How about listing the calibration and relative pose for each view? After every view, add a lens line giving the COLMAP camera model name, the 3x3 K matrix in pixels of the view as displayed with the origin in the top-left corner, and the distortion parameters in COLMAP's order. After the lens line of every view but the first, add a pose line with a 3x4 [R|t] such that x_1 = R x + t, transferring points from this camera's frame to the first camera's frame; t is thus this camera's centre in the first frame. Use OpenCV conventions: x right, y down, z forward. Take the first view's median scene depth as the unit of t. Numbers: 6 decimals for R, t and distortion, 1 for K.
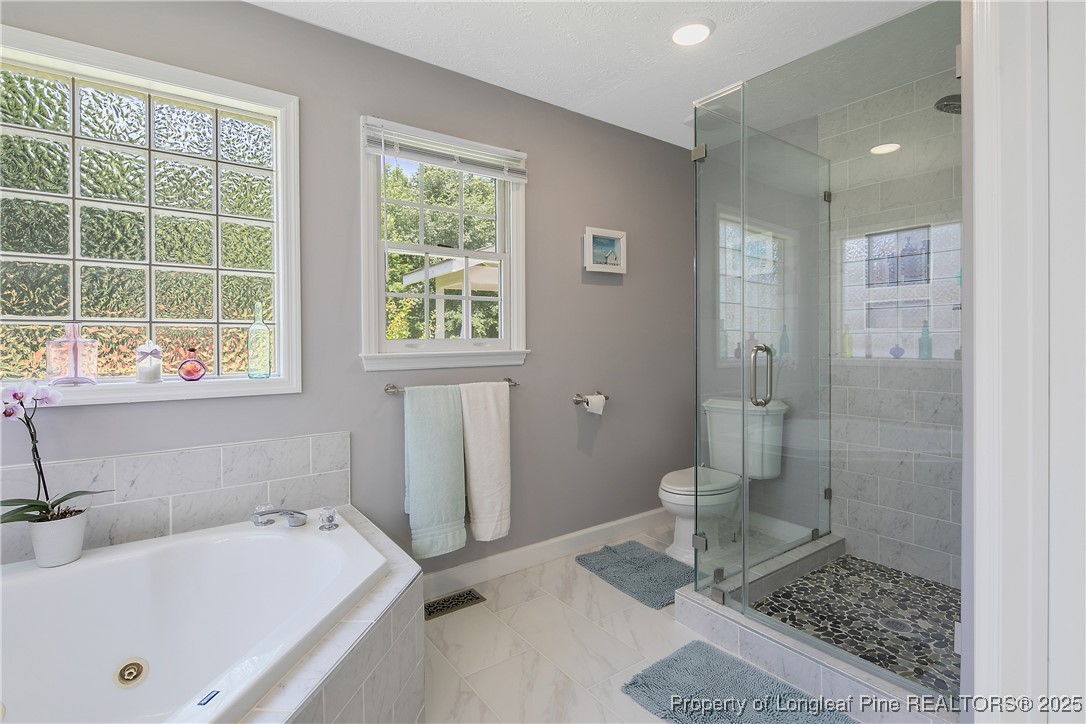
lens RADIAL K [[525.2, 0, 539.7], [0, 525.2, 336.1], [0, 0, 1]] dist [0.005066, -0.005210]
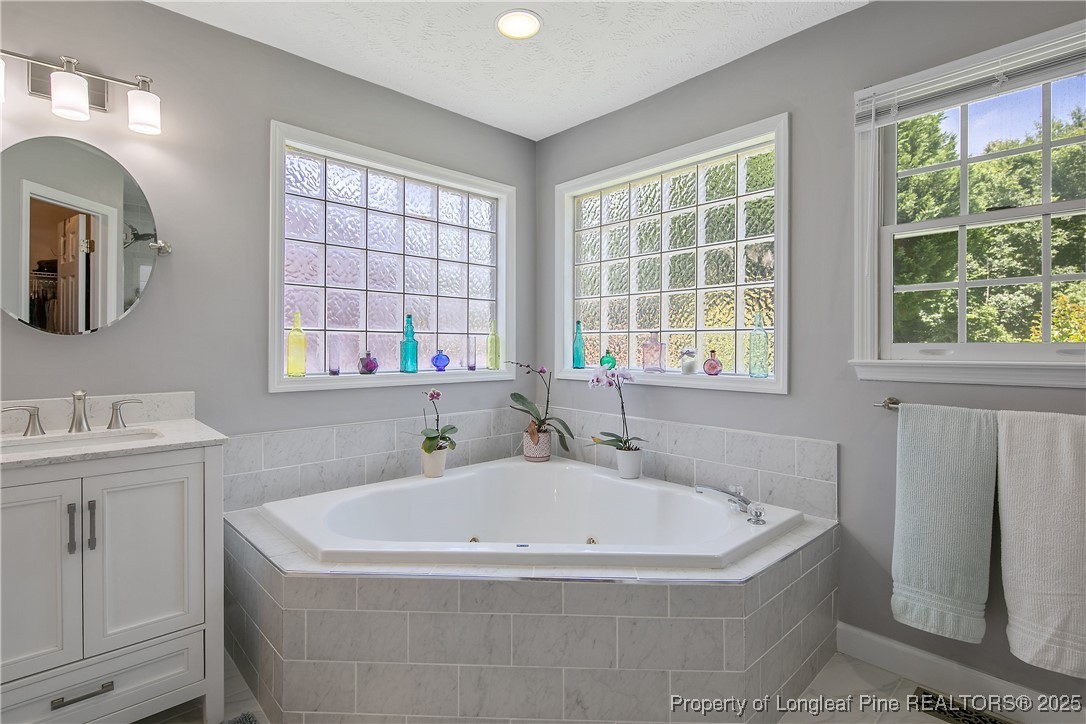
lens RADIAL K [[525.2, 0, 539.7], [0, 525.2, 336.1], [0, 0, 1]] dist [0.005066, -0.005210]
pose [[0.120984, -0.010544, -0.992598, 0.503857], [0.005430, 0.999936, -0.009960, -0.000373], [0.992640, -0.004185, 0.121033, 0.372868]]
